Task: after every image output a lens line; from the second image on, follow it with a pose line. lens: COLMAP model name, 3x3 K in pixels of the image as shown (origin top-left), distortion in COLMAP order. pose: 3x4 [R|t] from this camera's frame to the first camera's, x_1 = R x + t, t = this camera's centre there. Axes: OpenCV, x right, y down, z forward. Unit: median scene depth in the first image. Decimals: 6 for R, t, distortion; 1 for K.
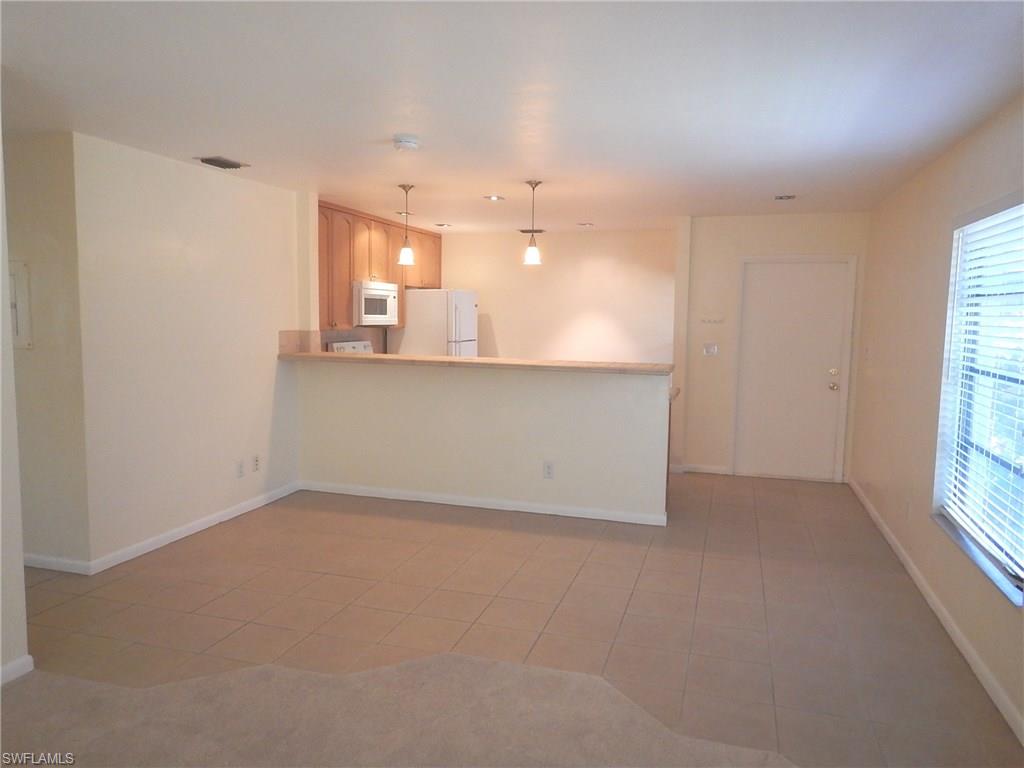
lens RADIAL K [[711.7, 0, 513.5], [0, 711.7, 386.0], [0, 0, 1]] dist [-0.061301, 0.001111]
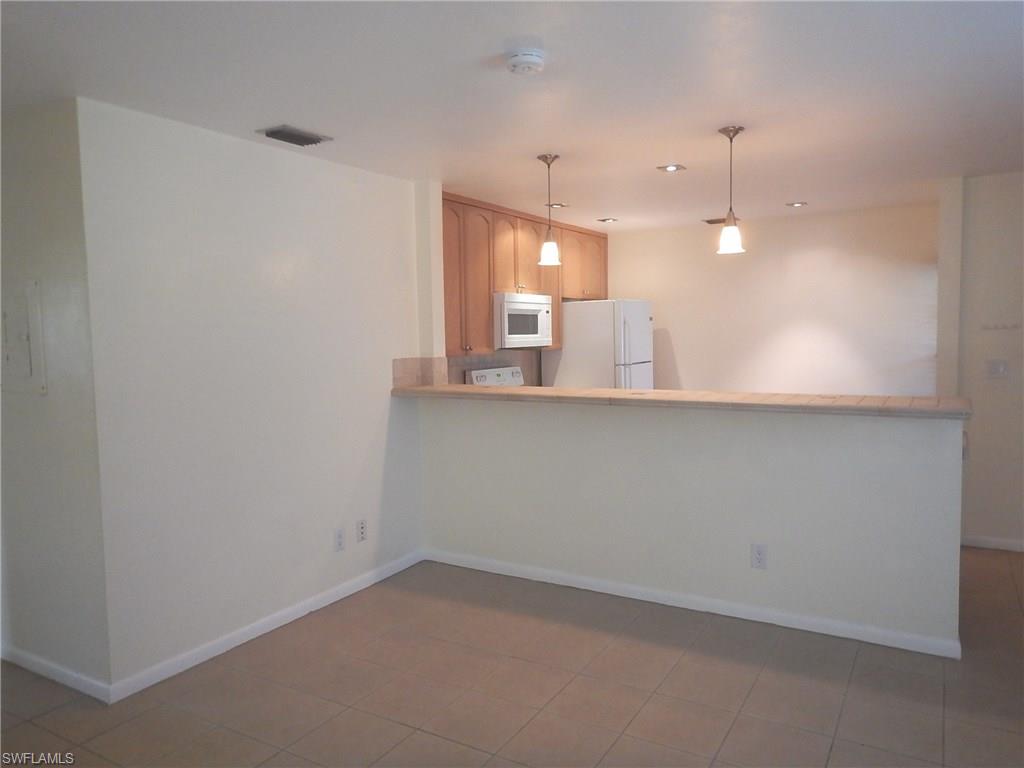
lens RADIAL K [[711.8, 0, 513.9], [0, 711.8, 395.9], [0, 0, 1]] dist [-0.006339, -0.000182]
pose [[0.968935, -0.012706, -0.246991, -0.005997], [0.010298, 0.999886, -0.011043, -0.023084], [0.247103, 0.008156, 0.968955, 0.227924]]
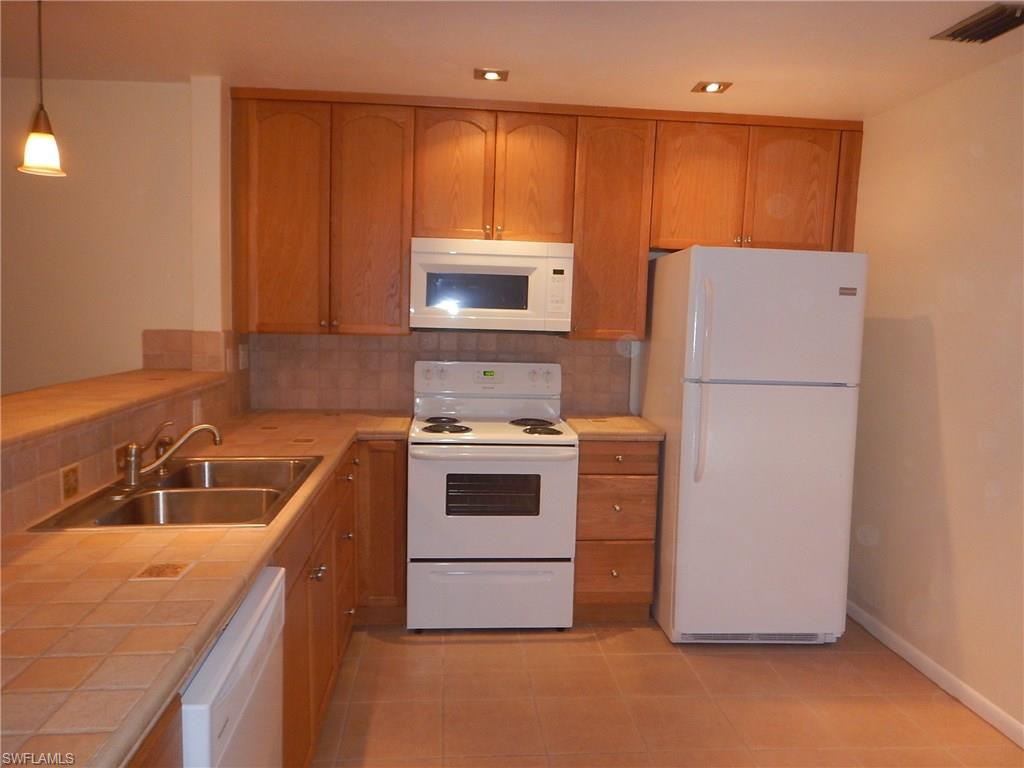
lens RADIAL K [[773.3, 0, 507.4], [0, 773.3, 381.0], [0, 0, 1]] dist [0.065707, 0.001051]
pose [[0.387936, 0.088943, -0.917385, 0.323694], [-0.114205, 0.992301, 0.047913, -0.083918], [0.914583, 0.086183, 0.395107, 0.866839]]
